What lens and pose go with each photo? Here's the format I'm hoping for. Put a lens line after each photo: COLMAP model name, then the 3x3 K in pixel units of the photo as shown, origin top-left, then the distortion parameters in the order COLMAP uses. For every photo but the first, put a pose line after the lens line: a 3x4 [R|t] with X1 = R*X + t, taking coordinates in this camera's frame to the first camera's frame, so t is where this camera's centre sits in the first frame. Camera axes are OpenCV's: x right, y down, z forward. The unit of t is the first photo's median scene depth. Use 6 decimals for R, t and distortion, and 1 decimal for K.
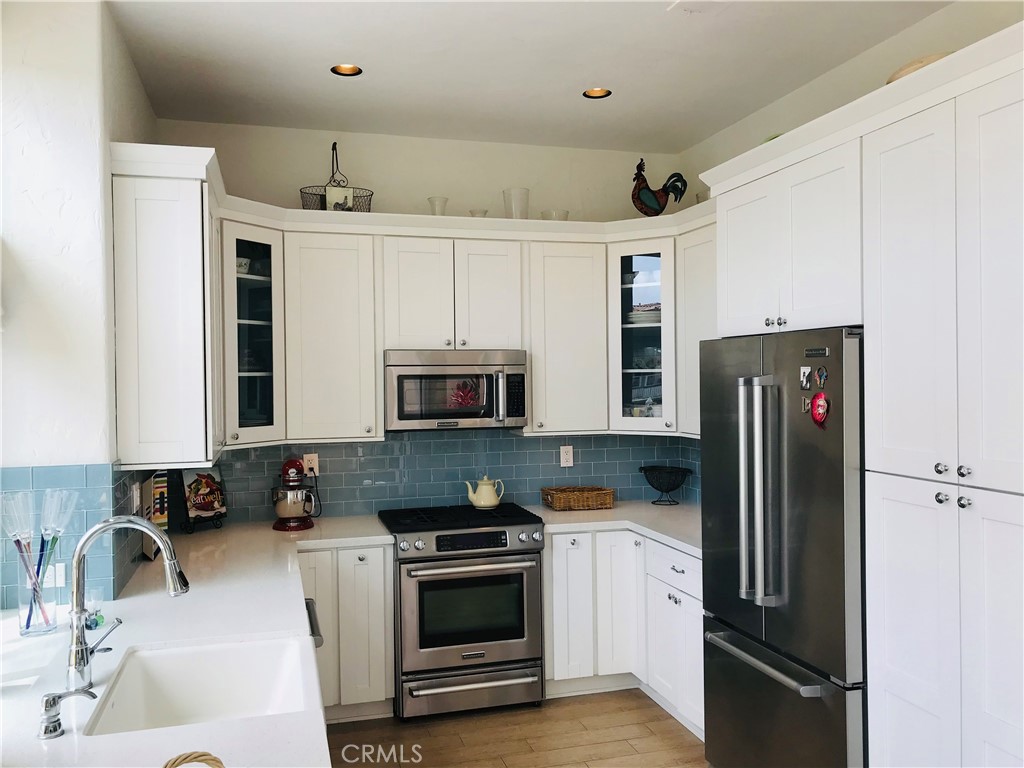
lens RADIAL K [[845.2, 0, 510.0], [0, 845.2, 385.2], [0, 0, 1]] dist [0.042260, -0.057872]
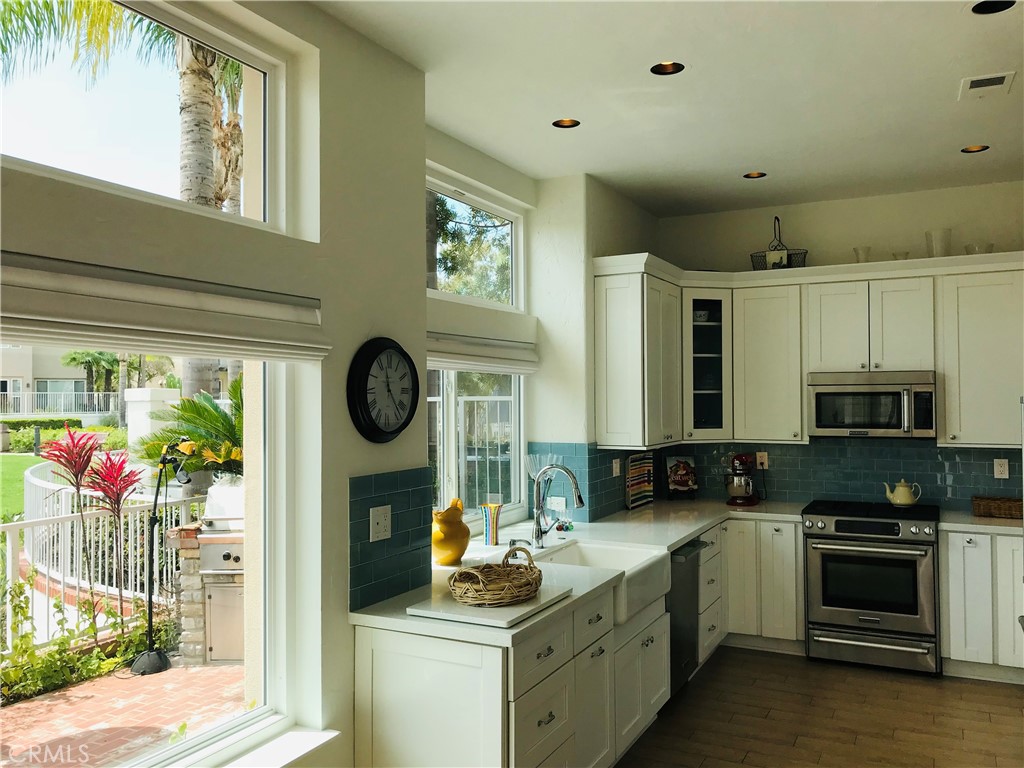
lens RADIAL K [[845.2, 0, 501.9], [0, 845.2, 382.2], [0, 0, 1]] dist [0.042260, -0.057872]
pose [[0.729408, -0.005444, -0.684058, 0.415041], [-0.008913, 0.999808, -0.017461, -0.001055], [0.684021, 0.018833, 0.729219, -0.271815]]
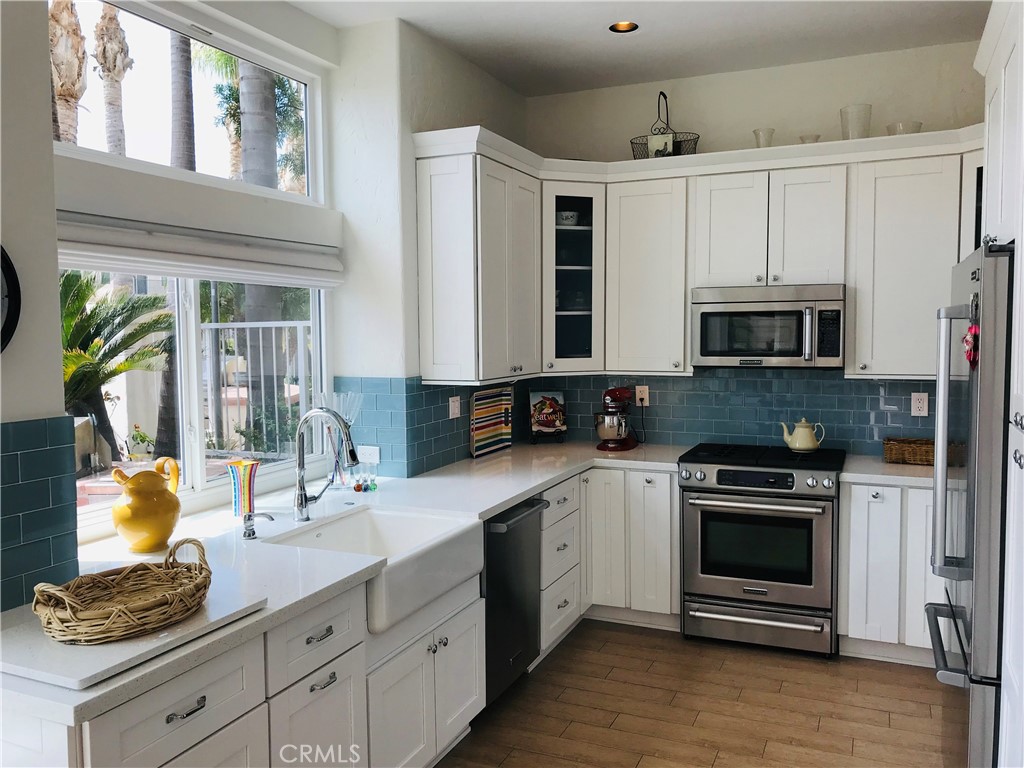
lens RADIAL K [[845.2, 0, 503.9], [0, 845.2, 385.5], [0, 0, 1]] dist [0.042260, -0.057872]
pose [[0.765883, 0.047657, -0.641211, 0.363086], [-0.005906, 0.997729, 0.067101, 0.009620], [0.642953, -0.047605, 0.764425, 0.052882]]
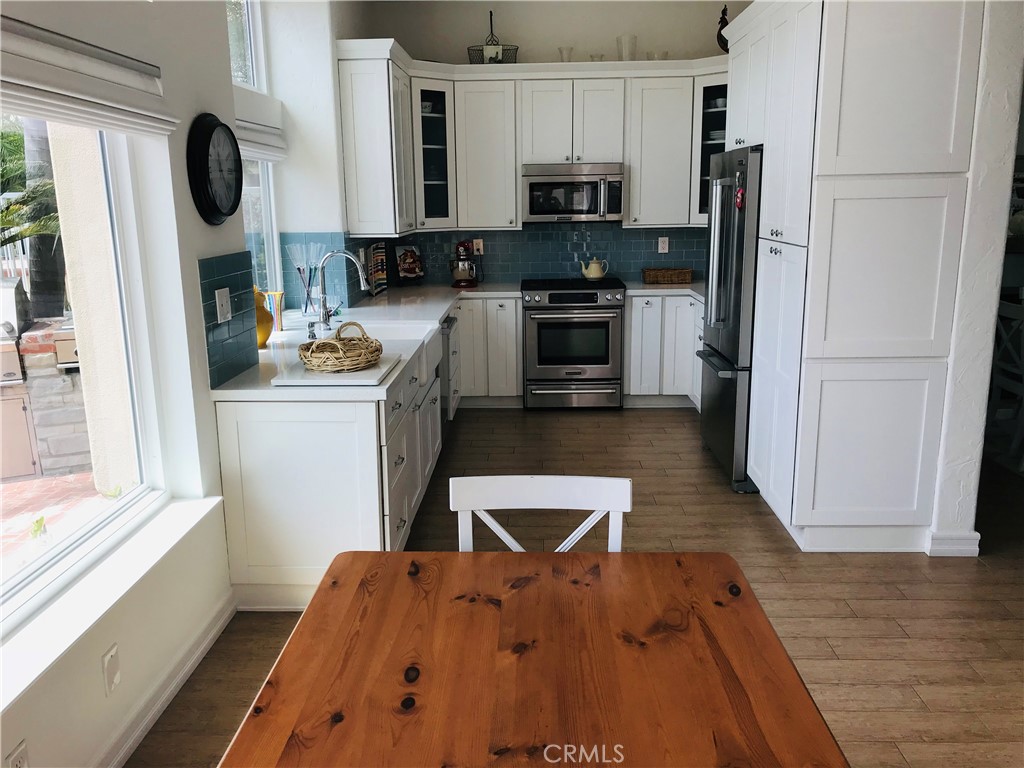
lens RADIAL K [[845.2, 0, 508.1], [0, 845.2, 393.1], [0, 0, 1]] dist [0.042260, -0.057872]
pose [[0.952915, 0.066348, -0.295890, 0.295595], [0.000269, 0.975585, 0.219624, 0.021561], [0.303237, -0.209362, 0.929631, -0.450275]]
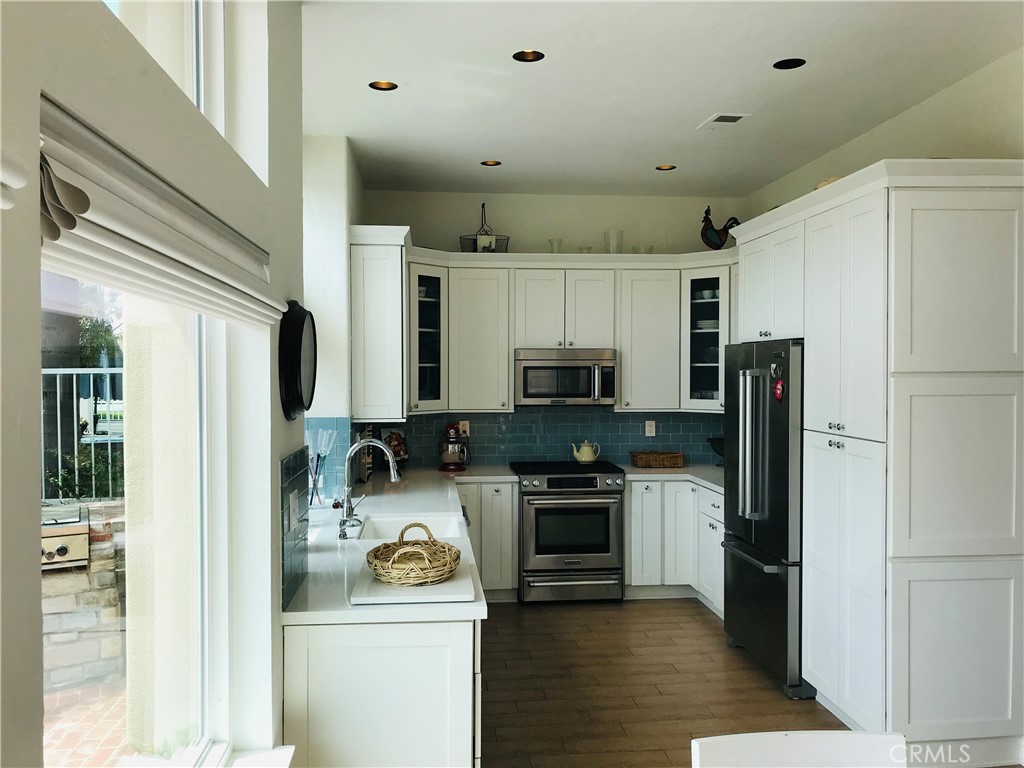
lens RADIAL K [[845.2, 0, 506.7], [0, 845.2, 384.1], [0, 0, 1]] dist [0.042260, -0.057872]
pose [[0.983590, 0.013935, -0.179881, 0.099858], [-0.012263, 0.999871, 0.010407, 0.003543], [0.180003, -0.008030, 0.983633, -0.427631]]
